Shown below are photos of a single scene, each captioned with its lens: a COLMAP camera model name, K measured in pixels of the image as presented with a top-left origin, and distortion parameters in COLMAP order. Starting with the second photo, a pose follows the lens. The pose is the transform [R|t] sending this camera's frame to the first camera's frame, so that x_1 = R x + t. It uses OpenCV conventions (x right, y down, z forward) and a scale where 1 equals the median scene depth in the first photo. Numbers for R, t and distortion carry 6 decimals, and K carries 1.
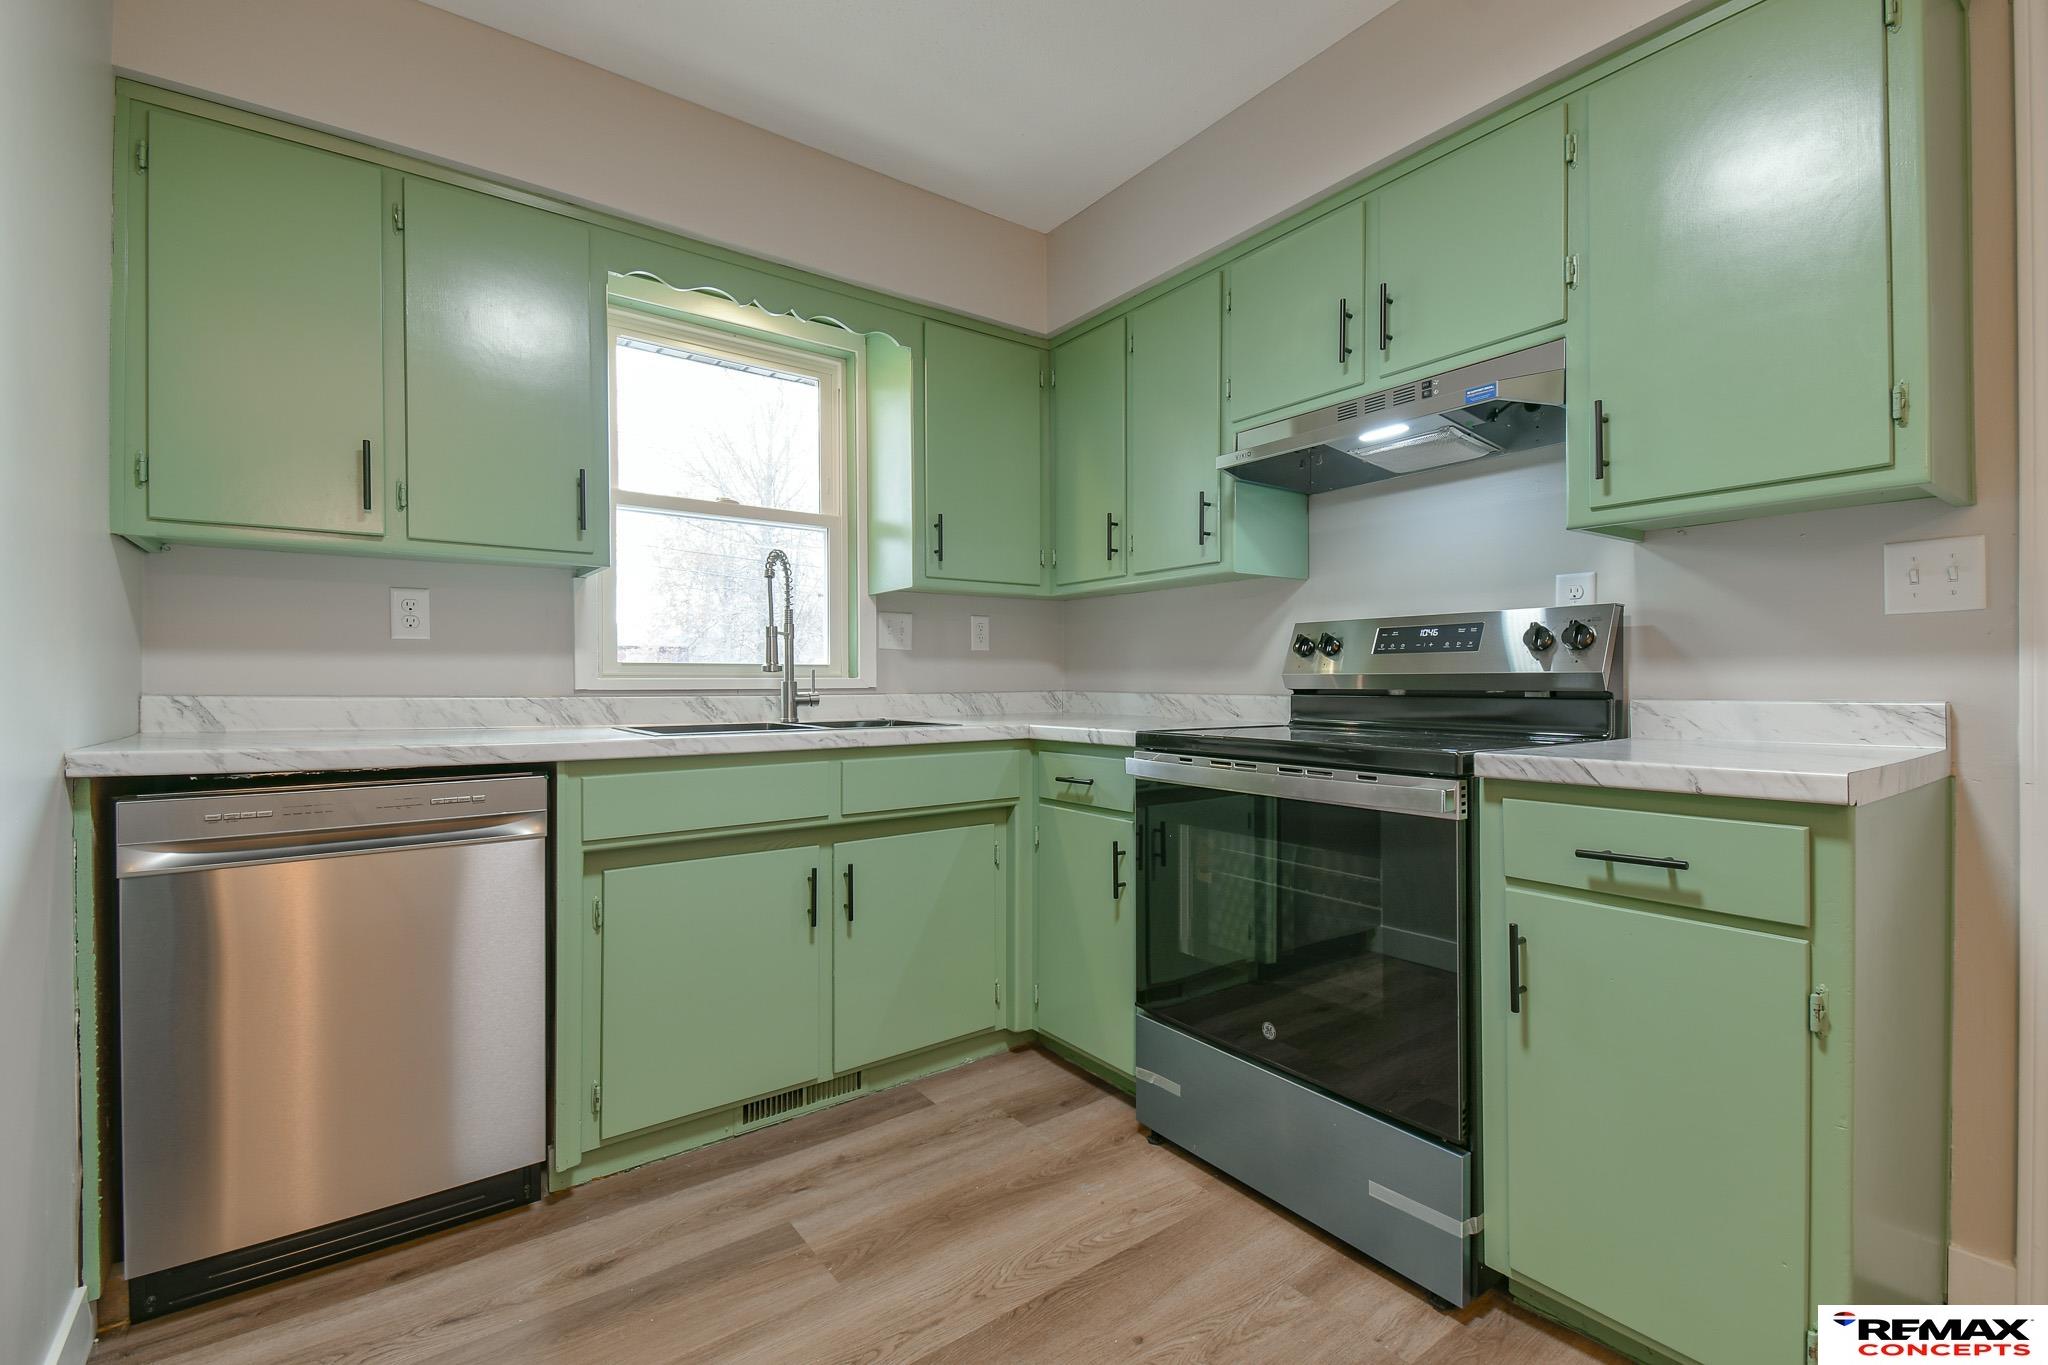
lens RADIAL K [[892.0, 0, 1024.0], [0, 892.0, 682.5], [0, 0, 1]] dist [0.045279, -0.024934]
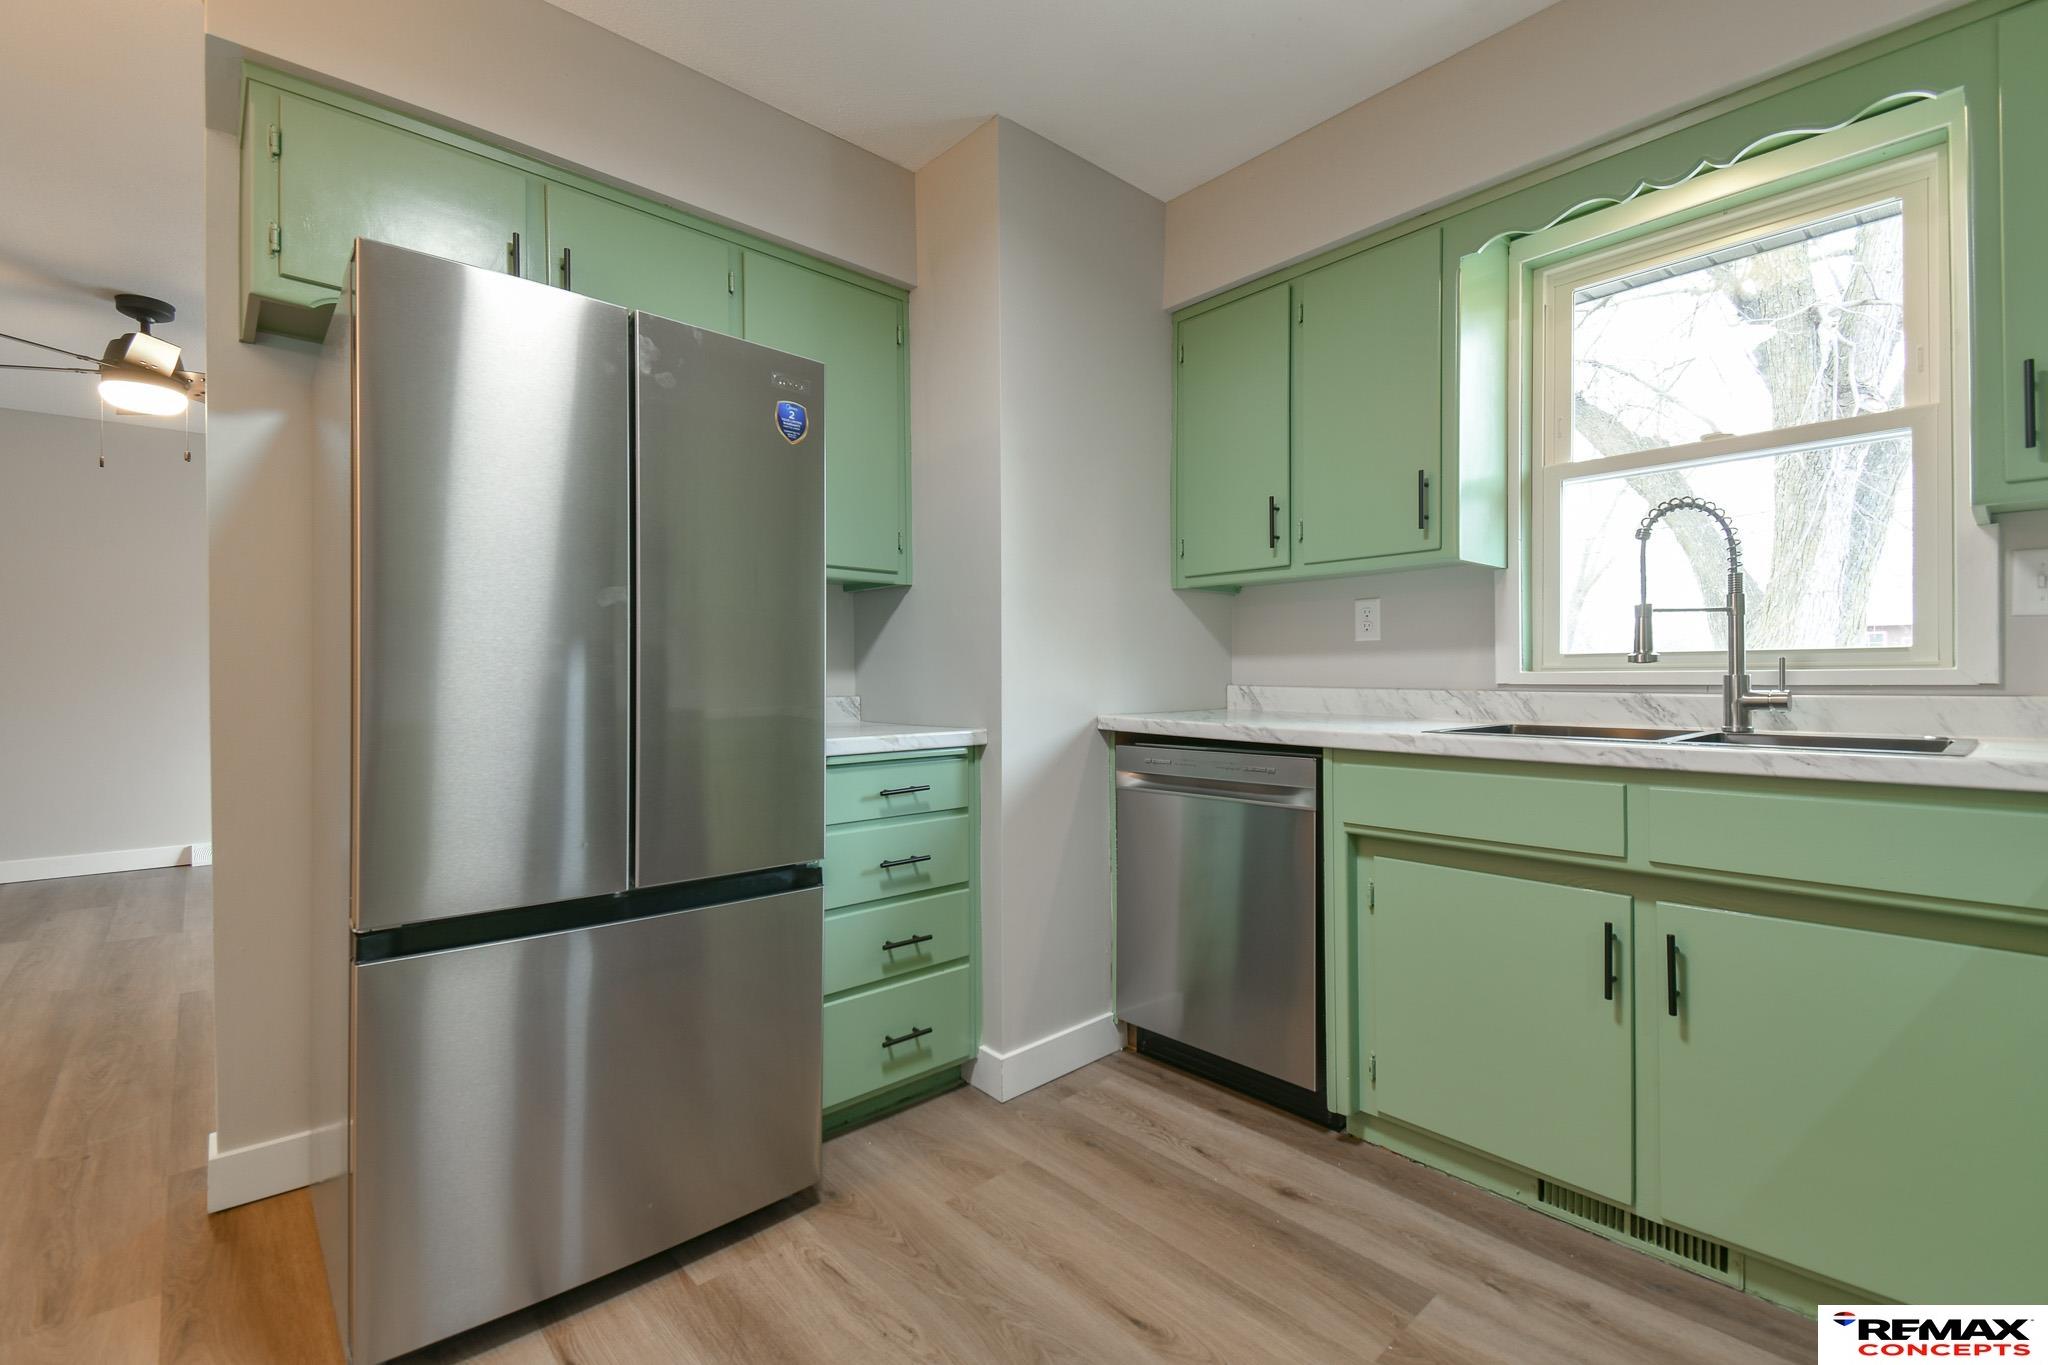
lens RADIAL K [[892.0, 0, 1024.0], [0, 892.0, 682.5], [0, 0, 1]] dist [0.045279, -0.024934]
pose [[0.100770, 0.007005, -0.994885, 0.530141], [0.003703, 0.999966, 0.007416, -0.003460], [0.994903, -0.004432, 0.100740, 0.479489]]
